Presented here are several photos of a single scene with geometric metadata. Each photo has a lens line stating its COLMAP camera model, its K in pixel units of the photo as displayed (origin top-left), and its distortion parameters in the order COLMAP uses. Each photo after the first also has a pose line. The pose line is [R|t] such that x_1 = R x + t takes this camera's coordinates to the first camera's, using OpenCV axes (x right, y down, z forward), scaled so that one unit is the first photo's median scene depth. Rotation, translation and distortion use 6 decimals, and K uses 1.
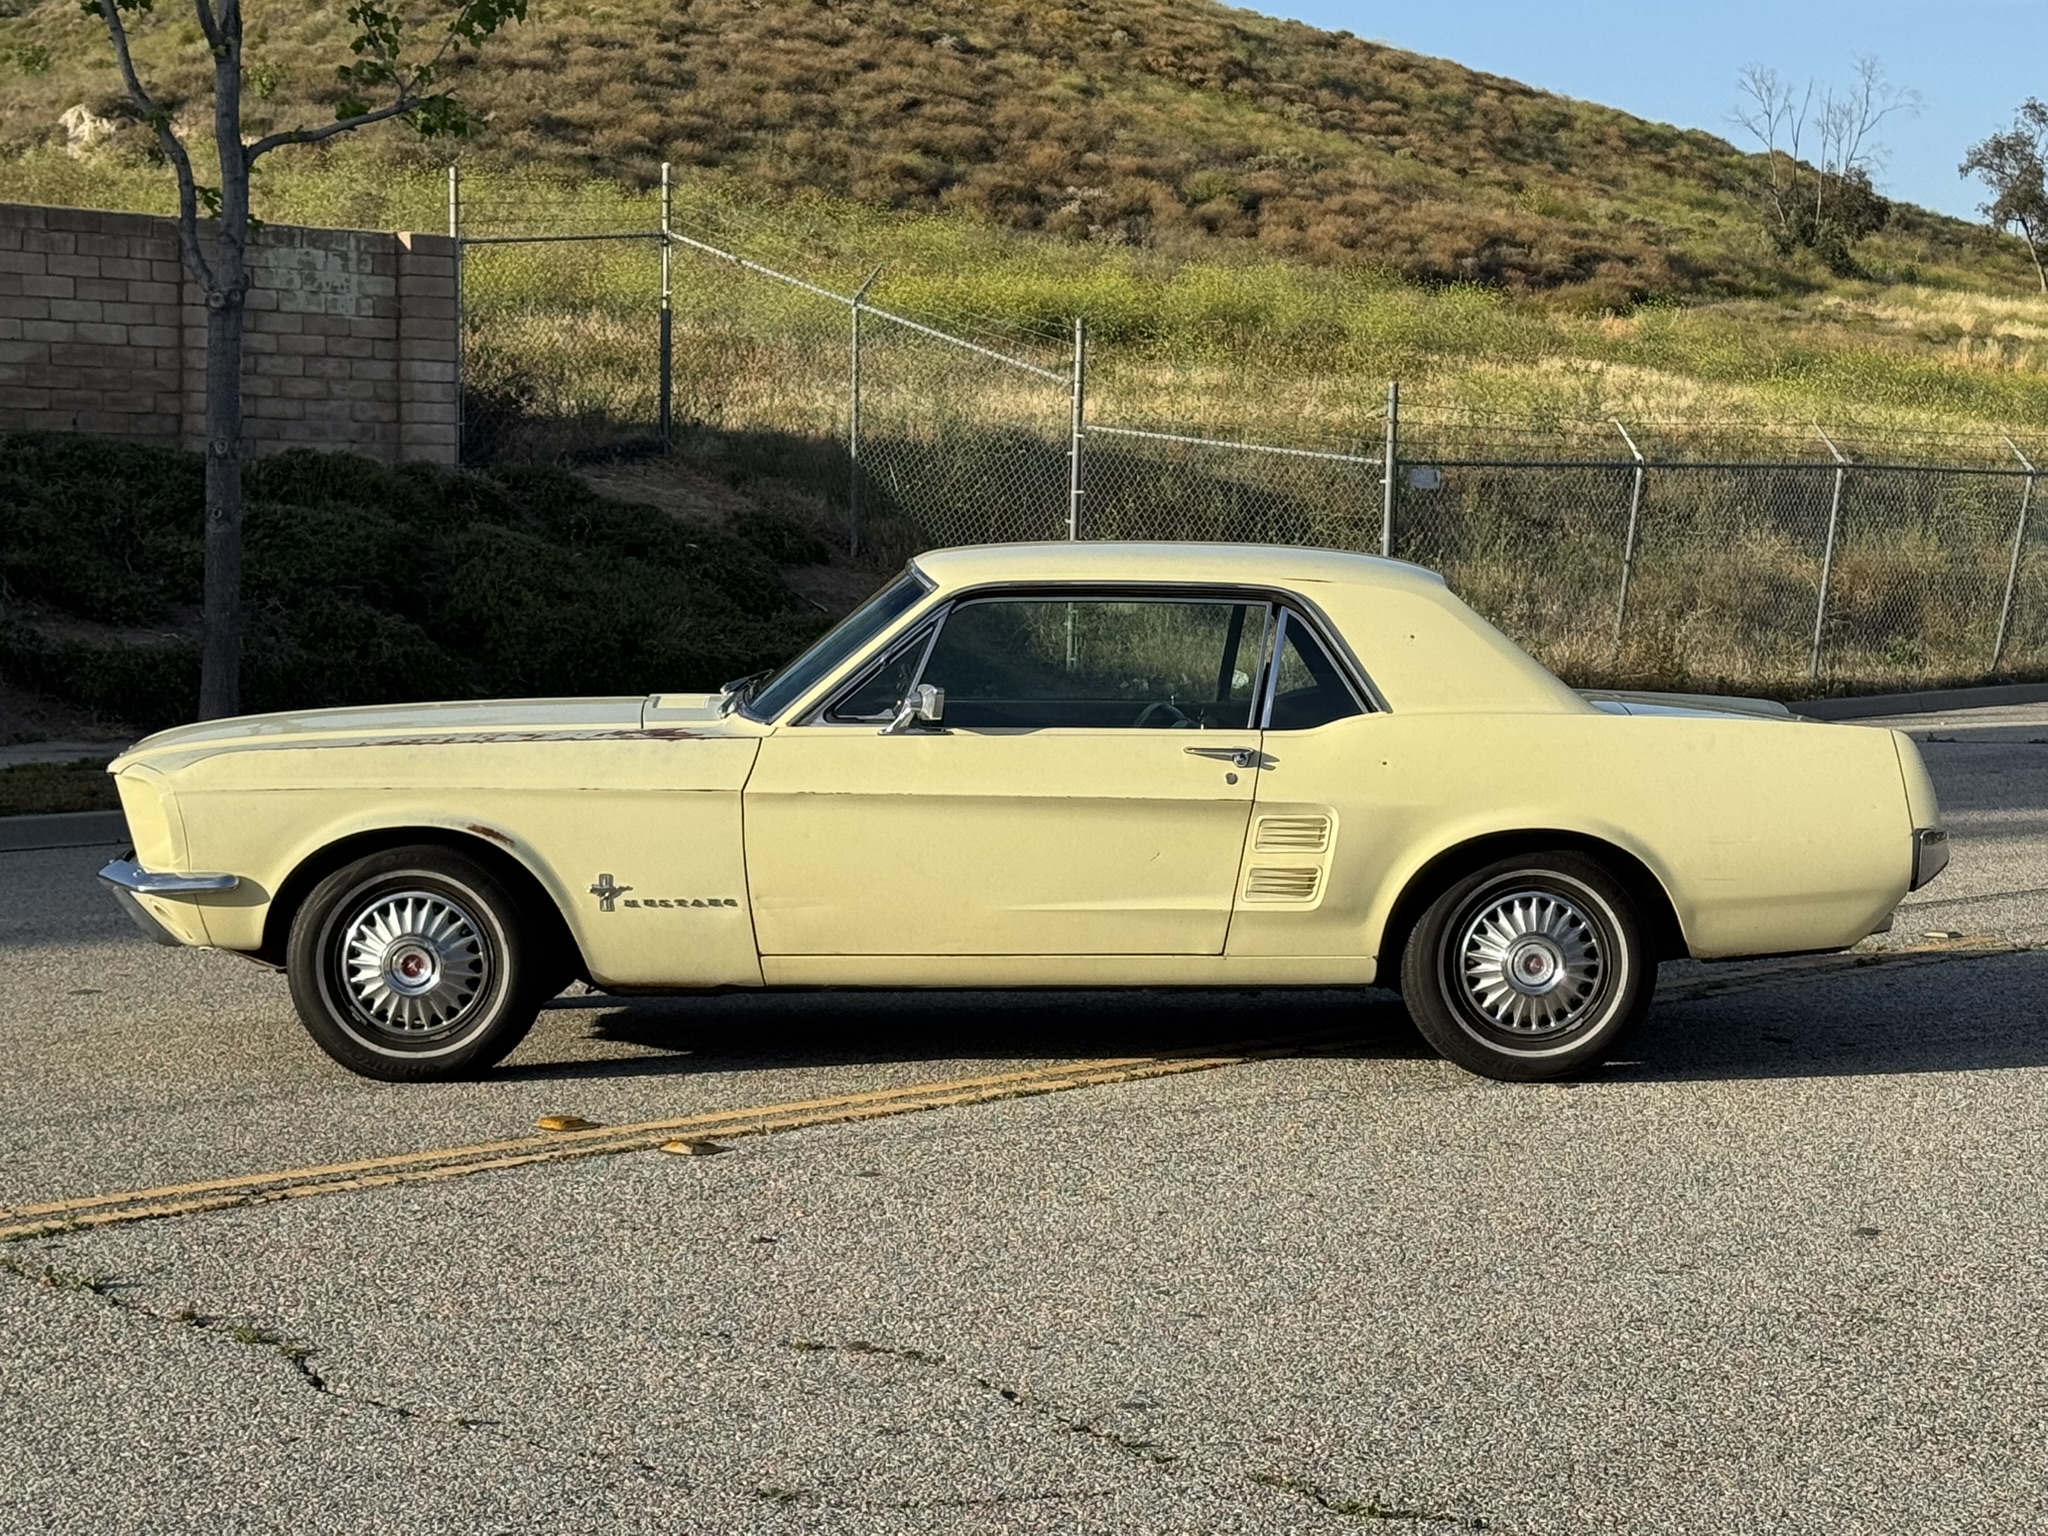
lens RADIAL K [[4056.2, 0, 1021.2], [0, 4056.2, 775.6], [0, 0, 1]] dist [0.138803, 0.000000]
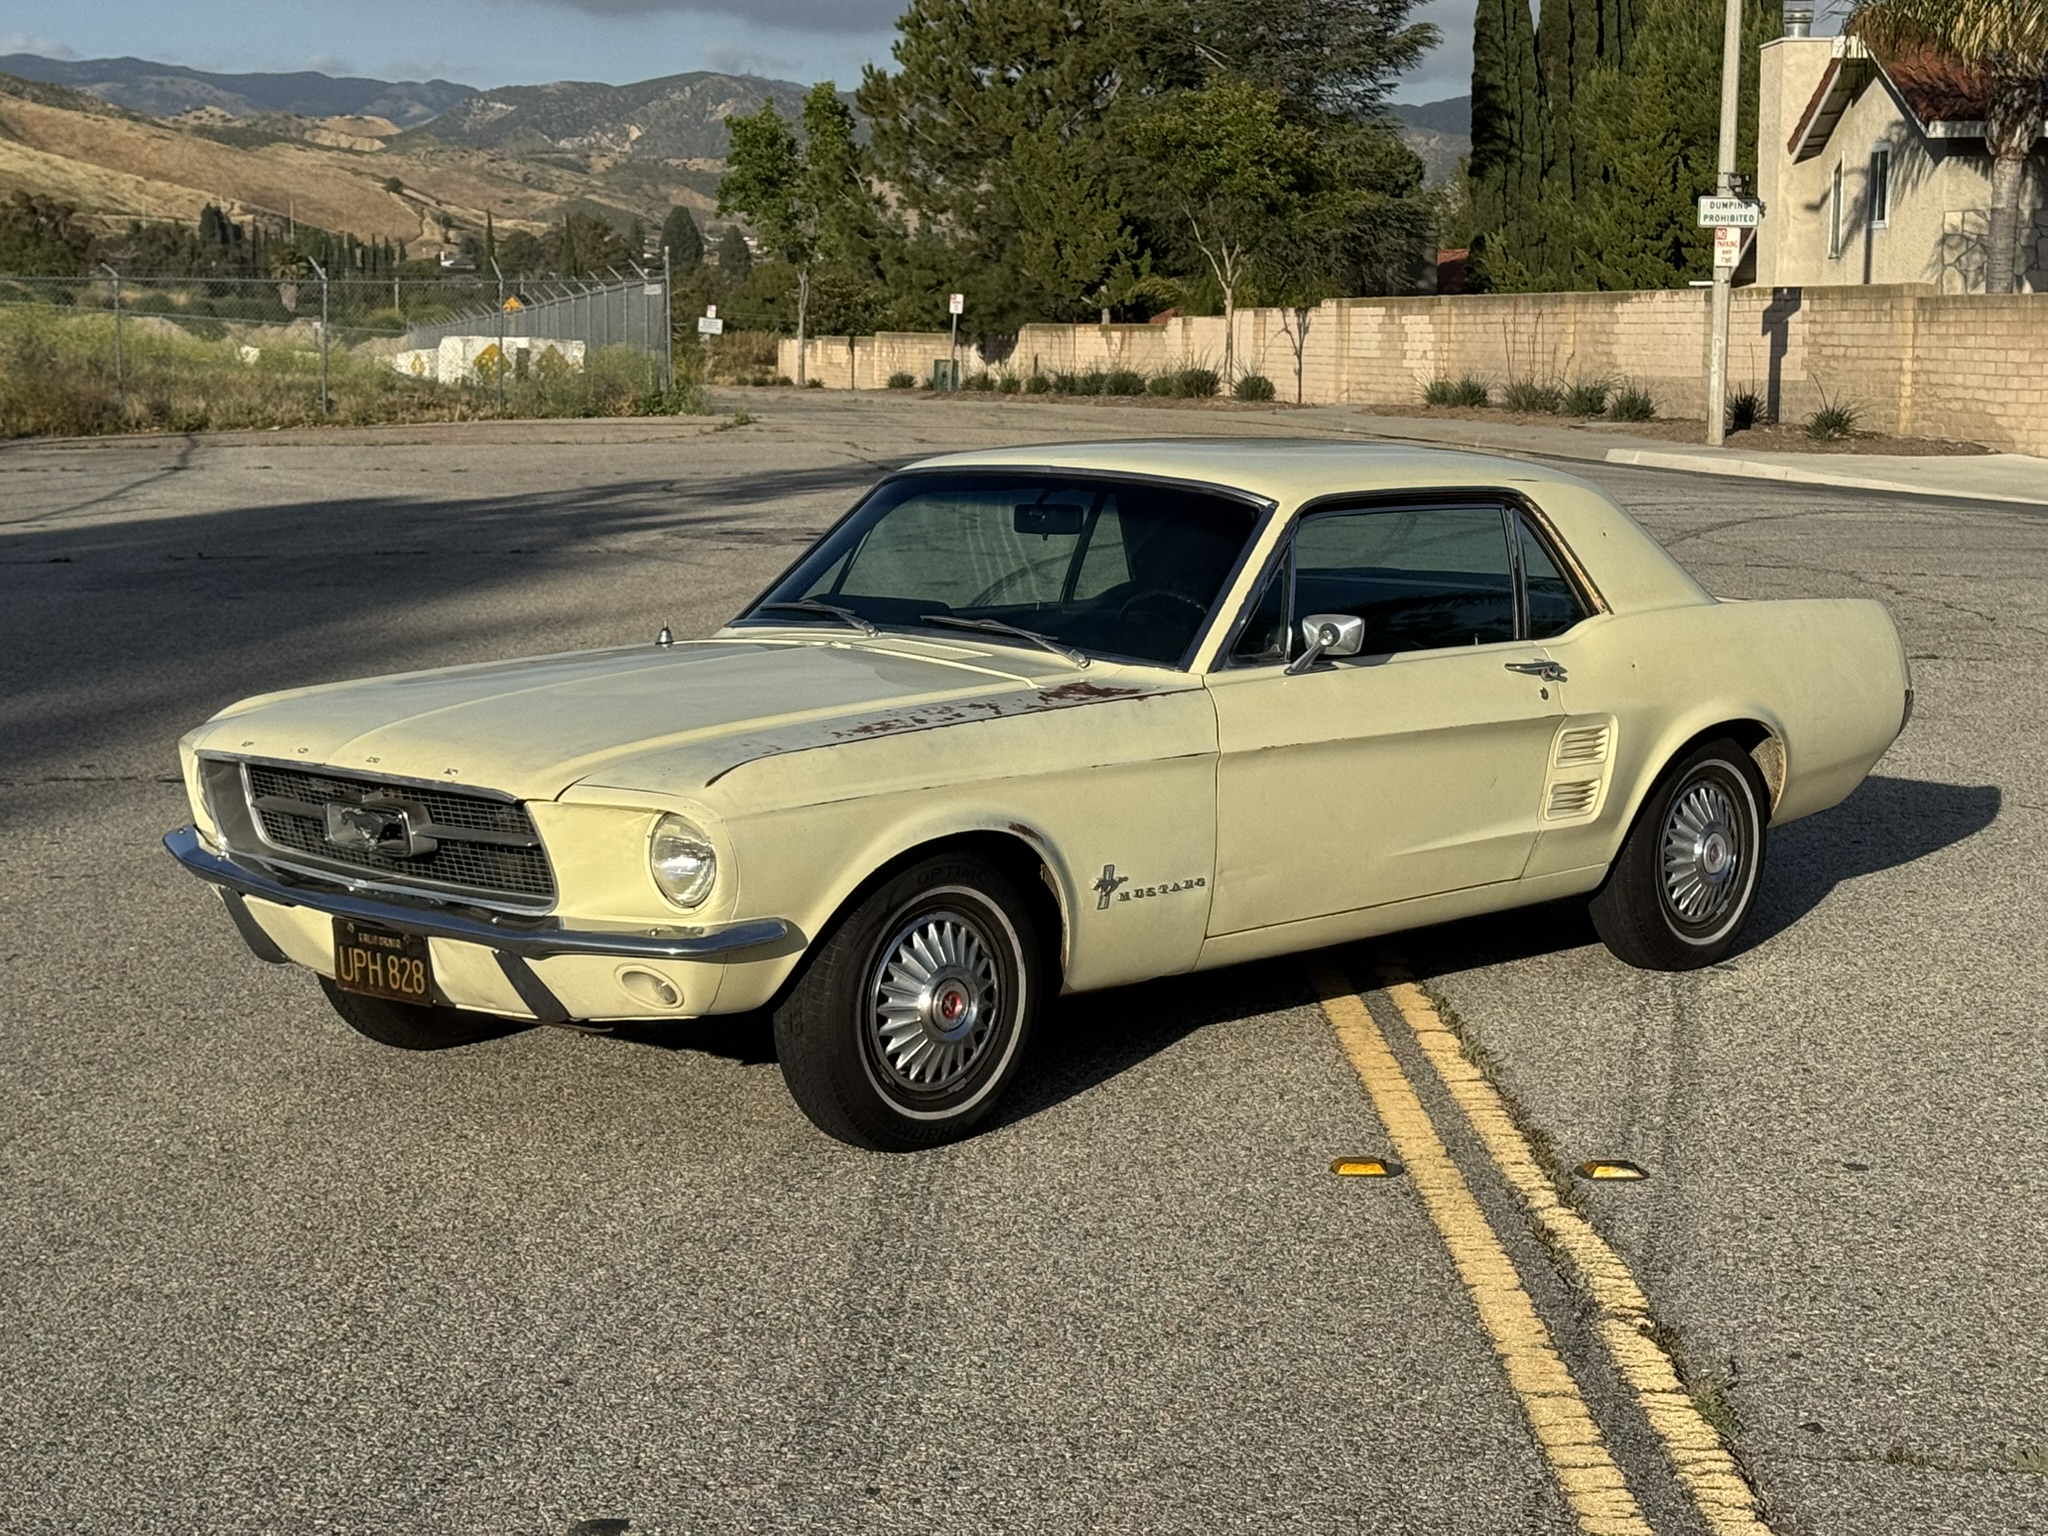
lens RADIAL K [[3695.5, 0, 1026.6], [0, 3695.5, 816.3], [0, 0, 1]] dist [0.136236, 0.000000]
pose [[0.687457, -0.100224, 0.719276, -0.653938], [0.060063, 0.994885, 0.081221, -0.048187], [-0.723737, -0.012634, 0.689960, 0.479698]]
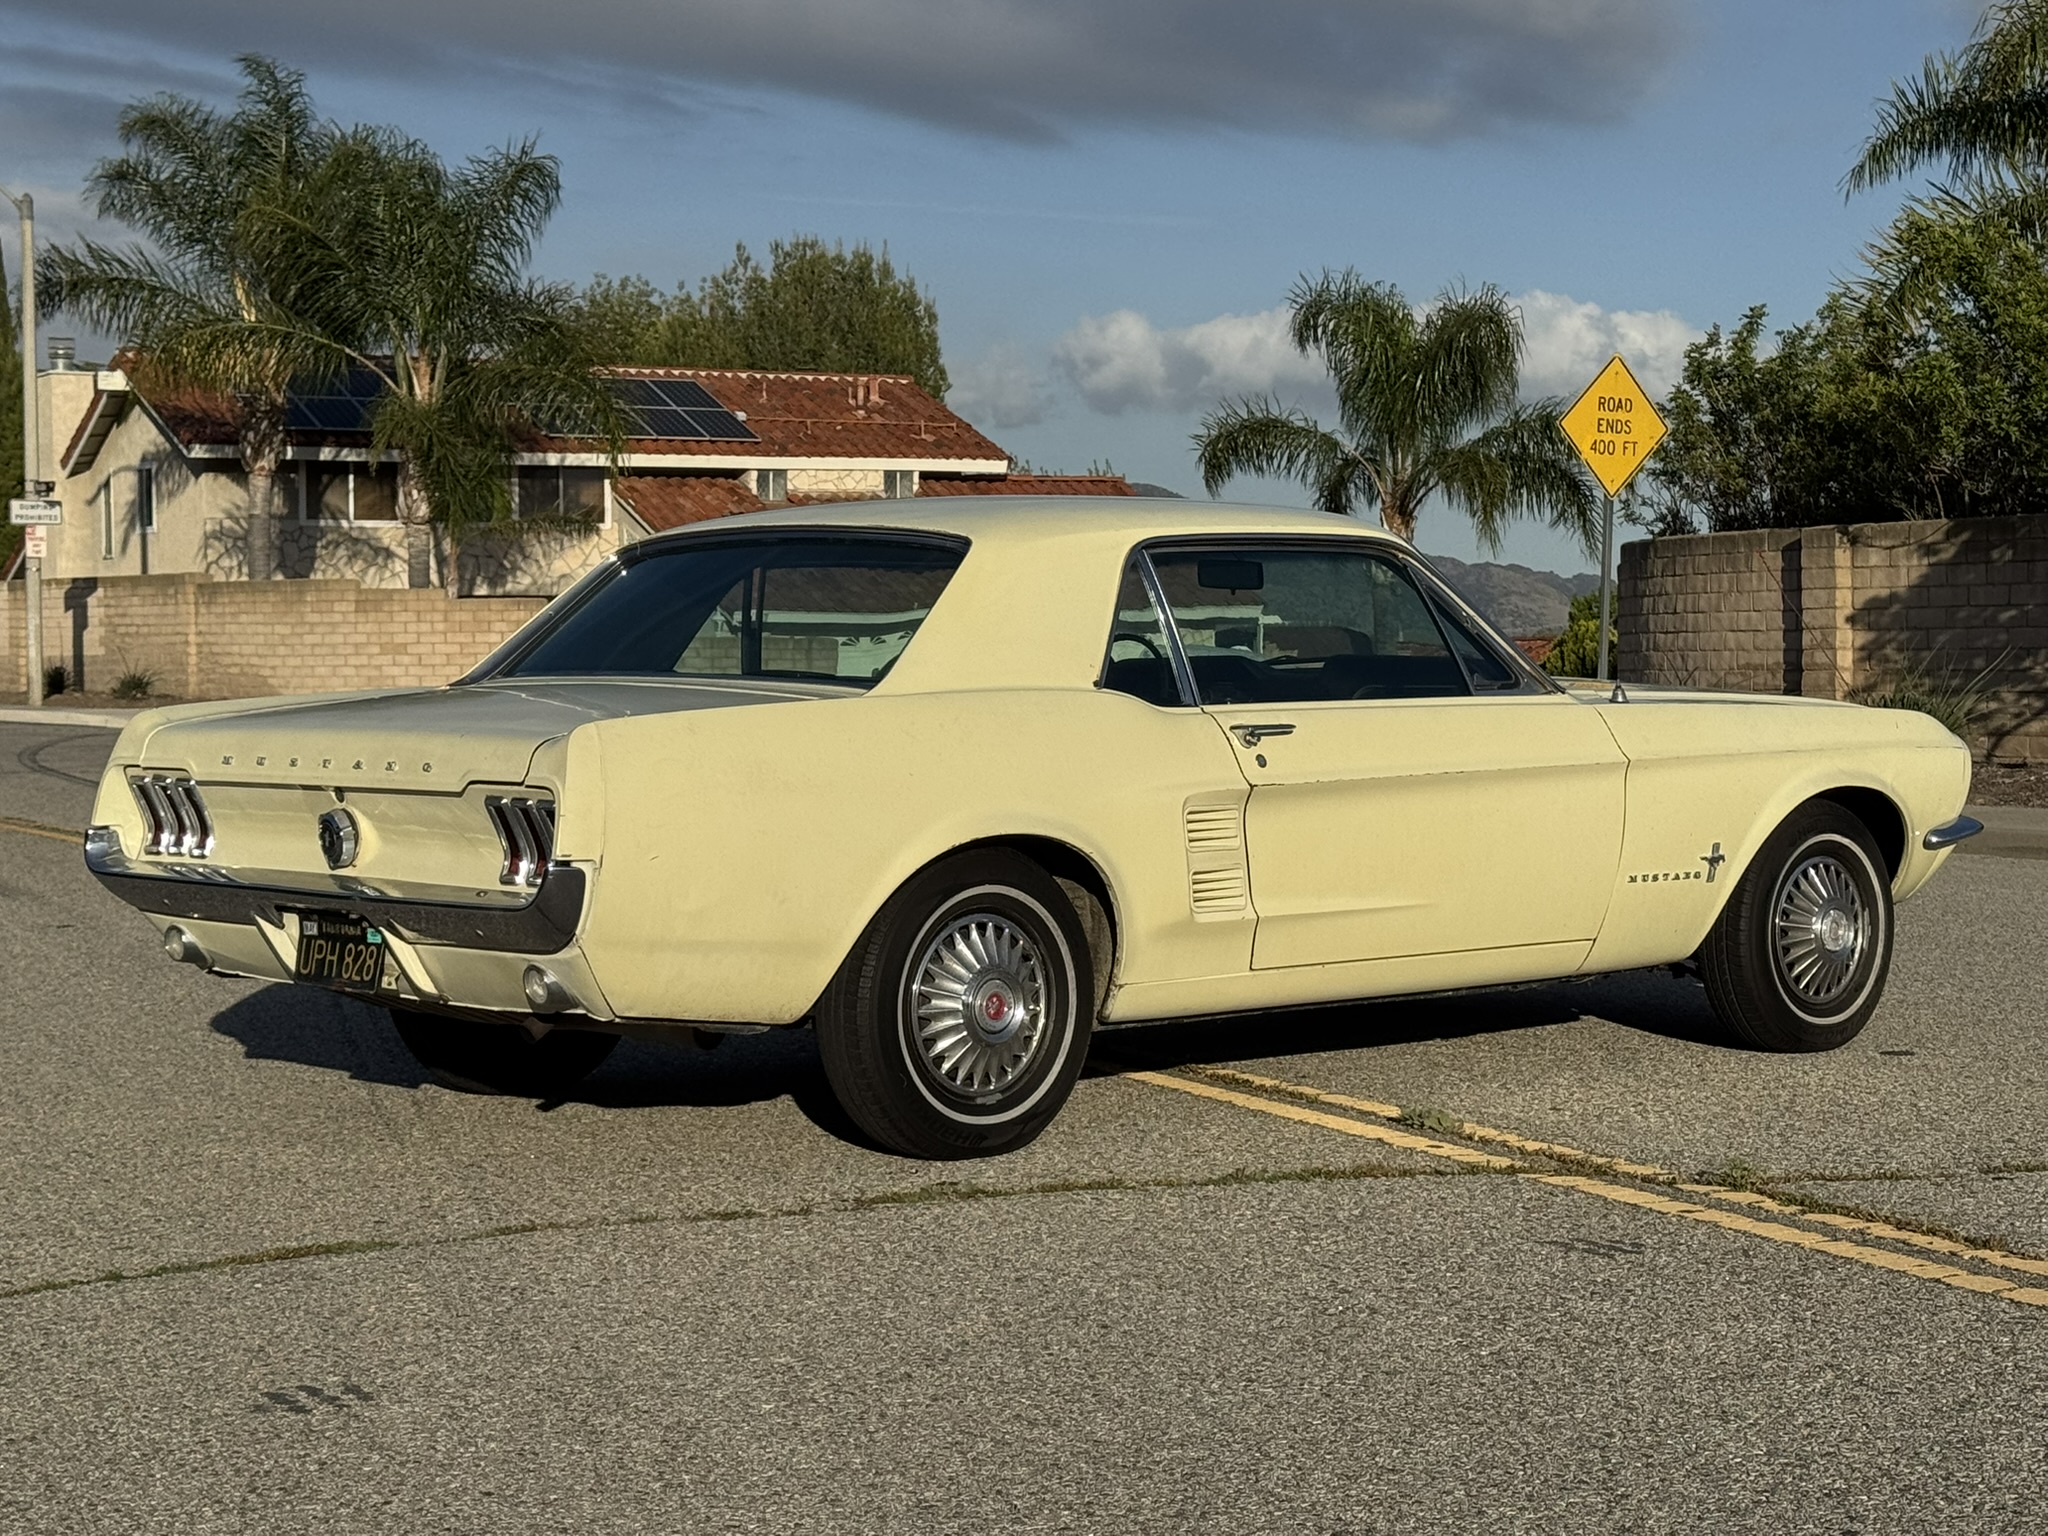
lens RADIAL K [[3706.9, 0, 1023.1], [0, 3706.9, 751.3], [0, 0, 1]] dist [0.084942, 0.000000]
pose [[0.286932, -0.037977, 0.957198, -1.487484], [0.089116, 0.995939, 0.012800, 0.040303], [-0.953797, 0.081629, 0.289151, 0.107754]]
